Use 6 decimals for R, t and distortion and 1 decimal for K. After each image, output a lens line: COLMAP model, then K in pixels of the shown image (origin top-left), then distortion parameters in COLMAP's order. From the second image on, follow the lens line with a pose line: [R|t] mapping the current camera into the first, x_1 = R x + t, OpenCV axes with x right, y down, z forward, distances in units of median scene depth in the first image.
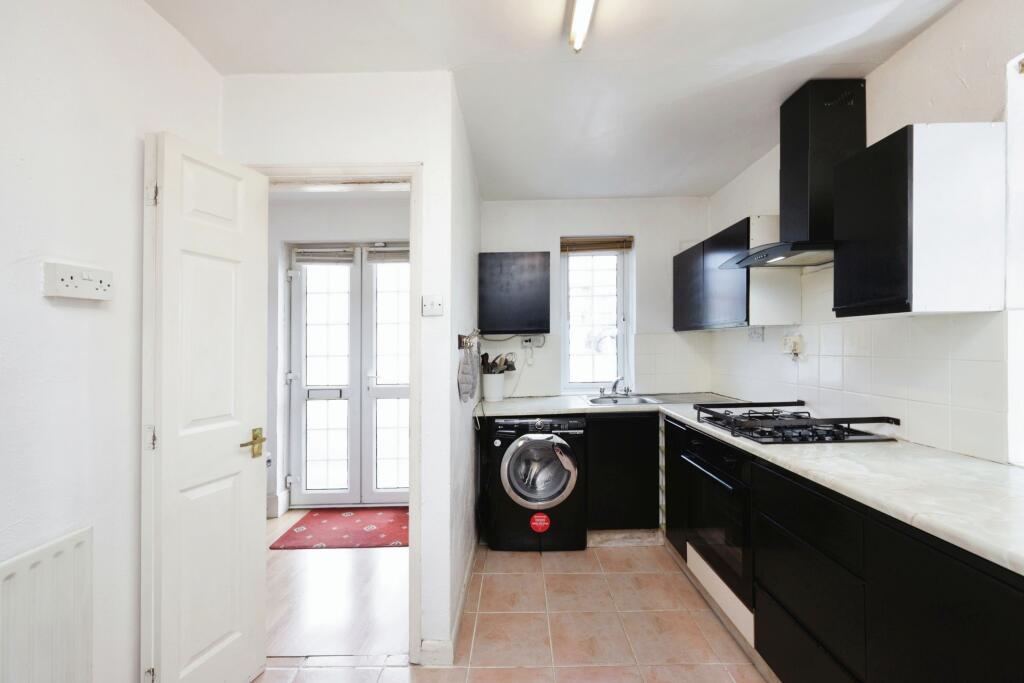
lens RADIAL K [[416.6, 0, 515.1], [0, 416.6, 350.2], [0, 0, 1]] dist [0.002231, 0.000455]
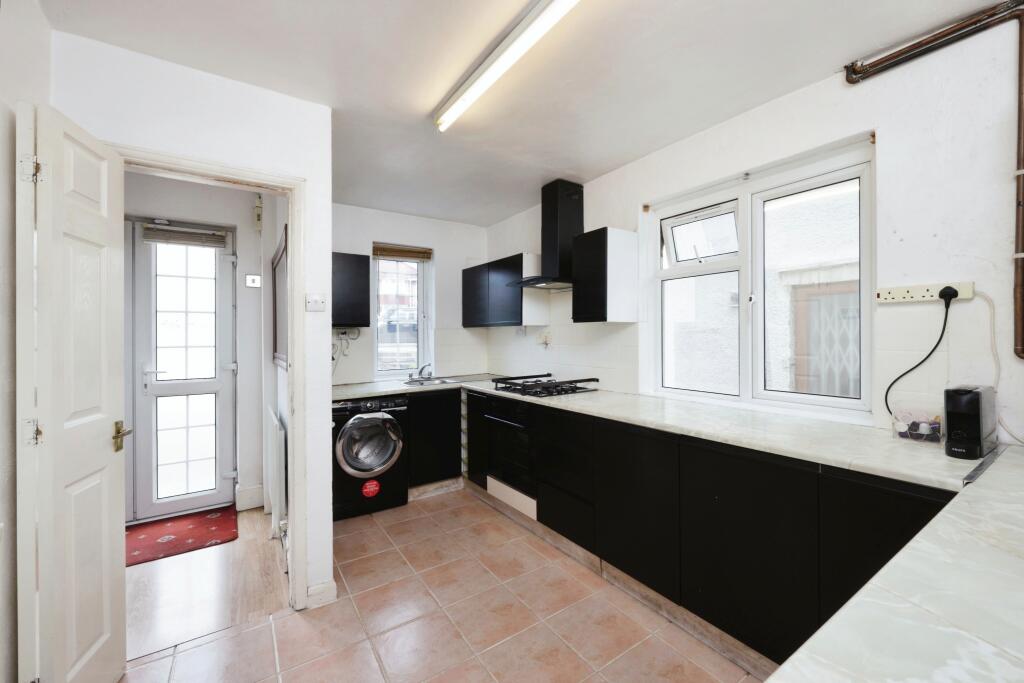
lens RADIAL K [[416.6, 0, 515.1], [0, 416.6, 350.2], [0, 0, 1]] dist [0.002231, 0.000455]
pose [[0.825389, -0.010001, 0.564476, -0.277655], [0.001984, 0.999888, 0.014816, 0.008018], [-0.564561, -0.011109, 0.825317, -0.203486]]
